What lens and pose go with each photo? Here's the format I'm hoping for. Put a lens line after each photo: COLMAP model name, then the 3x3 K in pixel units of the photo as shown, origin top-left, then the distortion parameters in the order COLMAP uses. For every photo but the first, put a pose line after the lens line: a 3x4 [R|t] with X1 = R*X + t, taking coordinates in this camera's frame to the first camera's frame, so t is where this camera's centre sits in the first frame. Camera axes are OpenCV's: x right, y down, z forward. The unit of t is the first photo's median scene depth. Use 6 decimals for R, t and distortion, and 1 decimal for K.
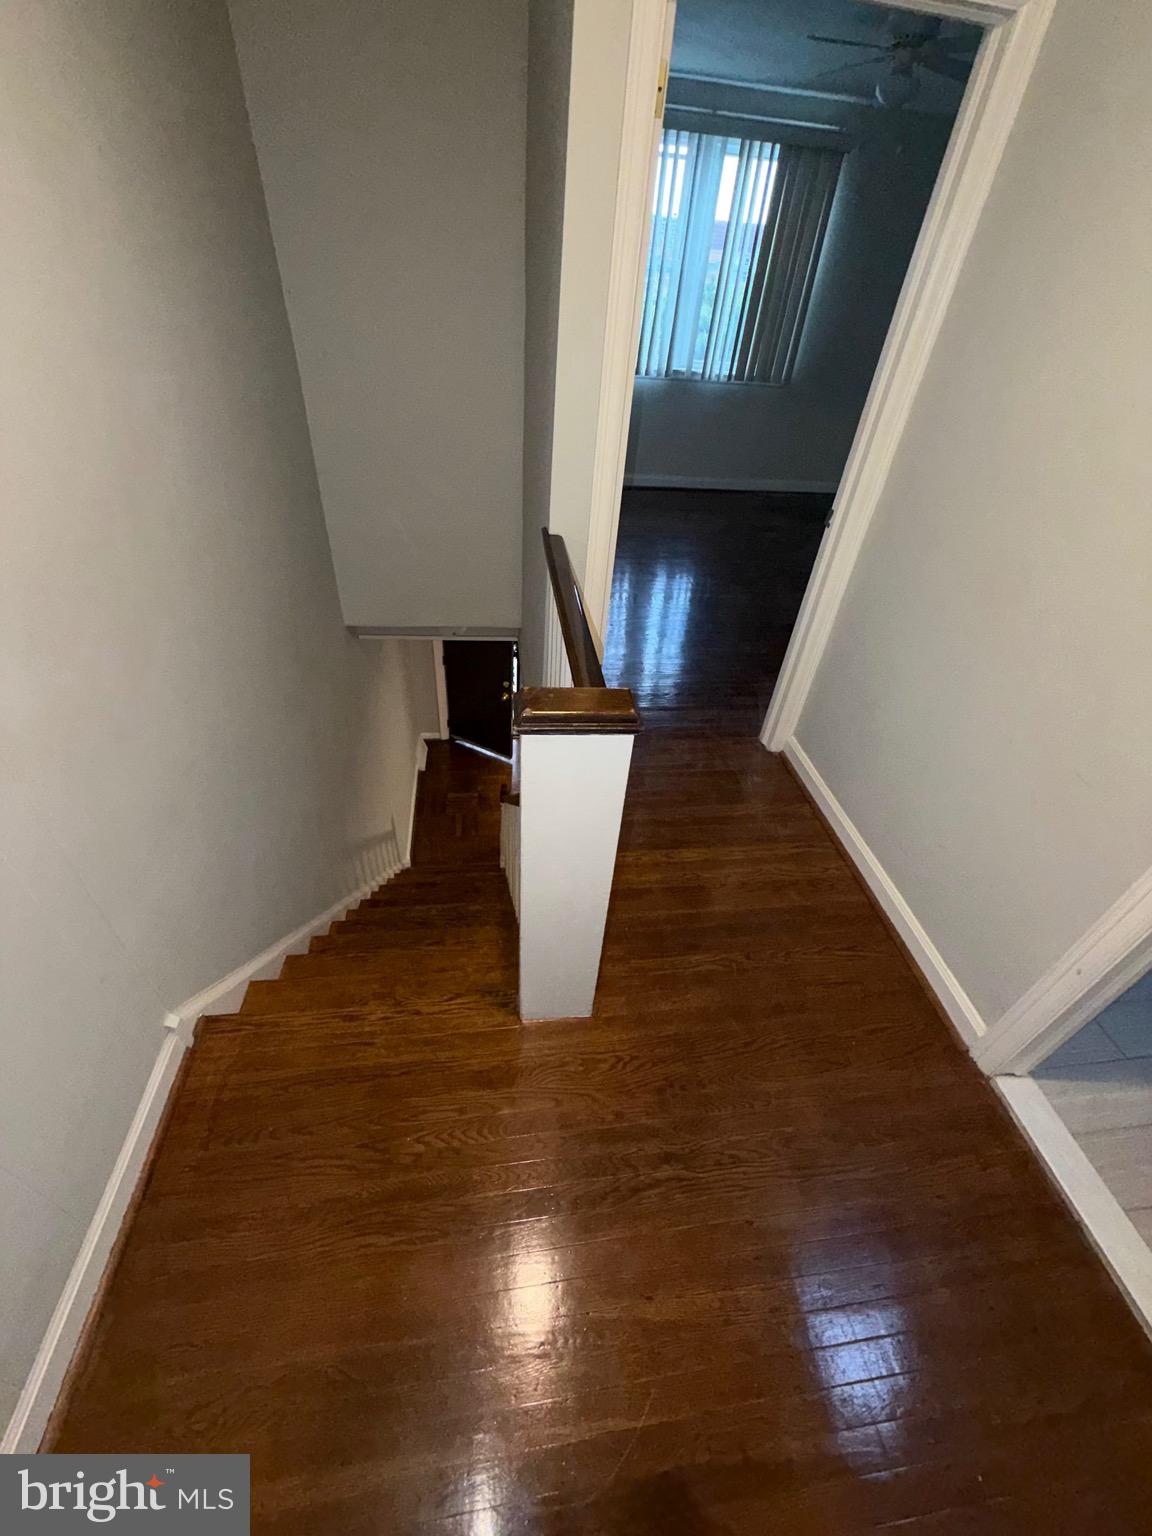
lens RADIAL K [[613.1, 0, 574.7], [0, 613.1, 763.9], [0, 0, 1]] dist [-0.000603, -0.000223]
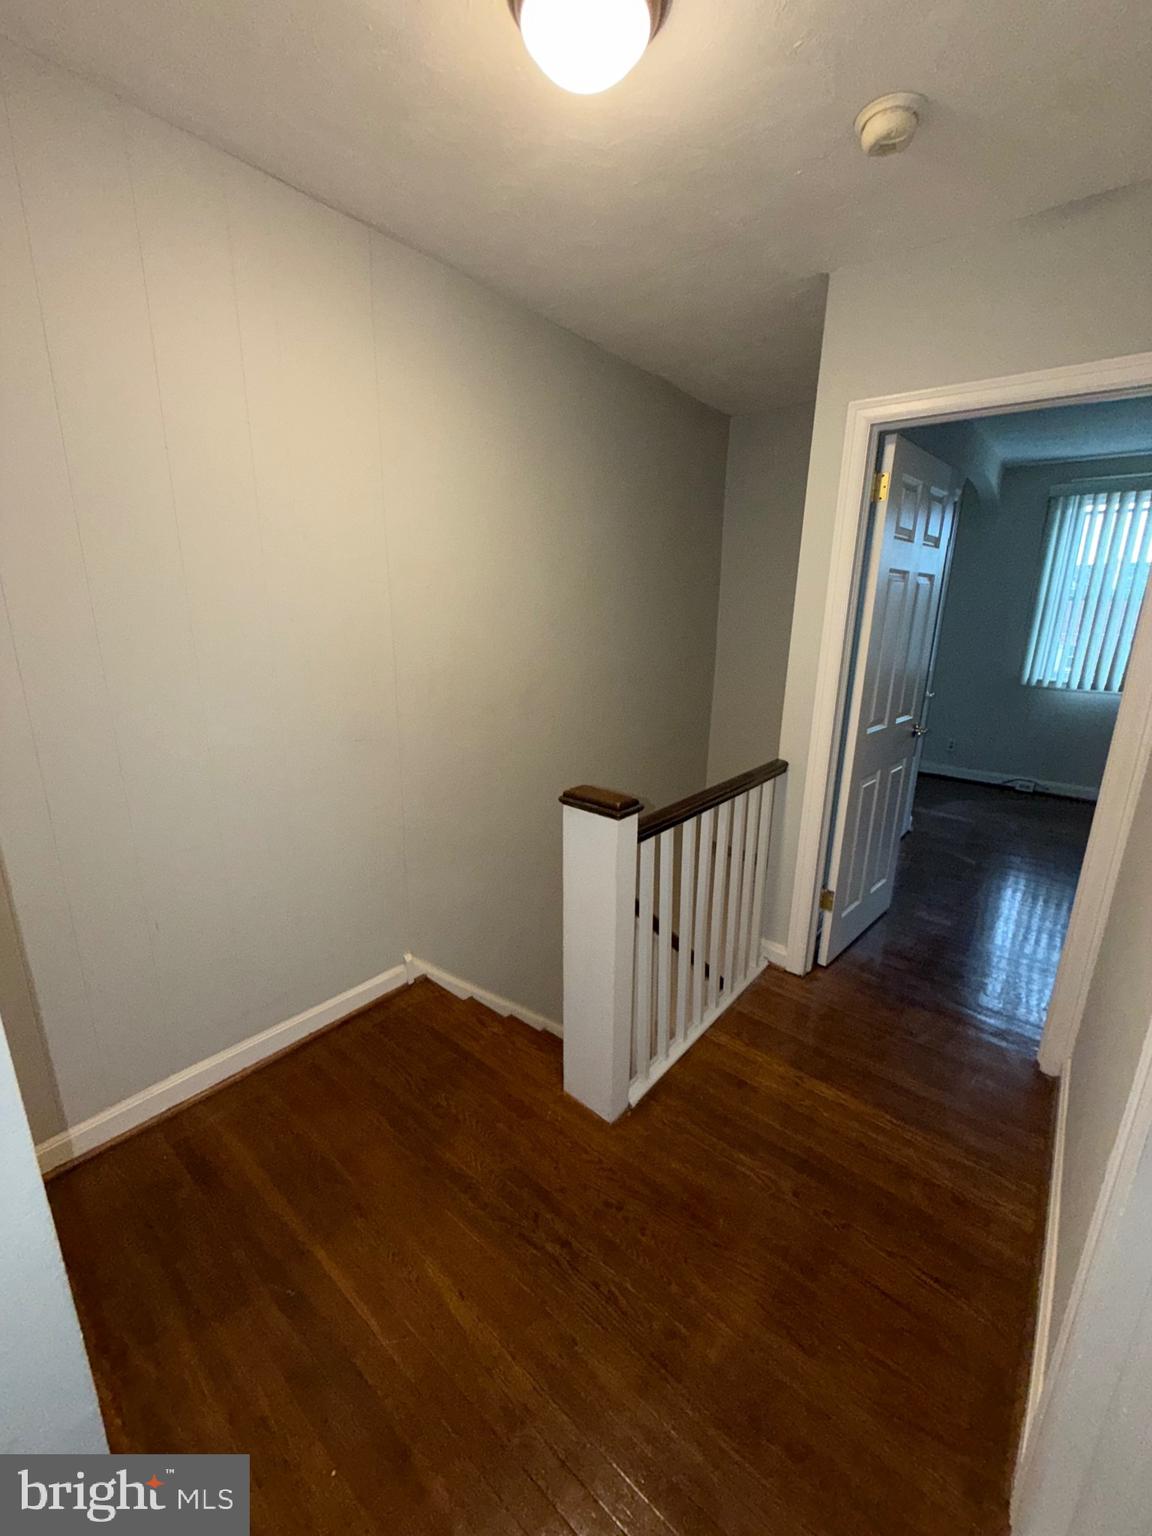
lens RADIAL K [[608.4, 0, 576.0], [0, 608.4, 768.0], [0, 0, 1]] dist [0.001322, 0.000230]
pose [[0.678603, 0.132814, -0.722397, 0.744500], [-0.439395, 0.861528, -0.254364, 0.180896], [0.588583, 0.490030, 0.642994, -0.055385]]
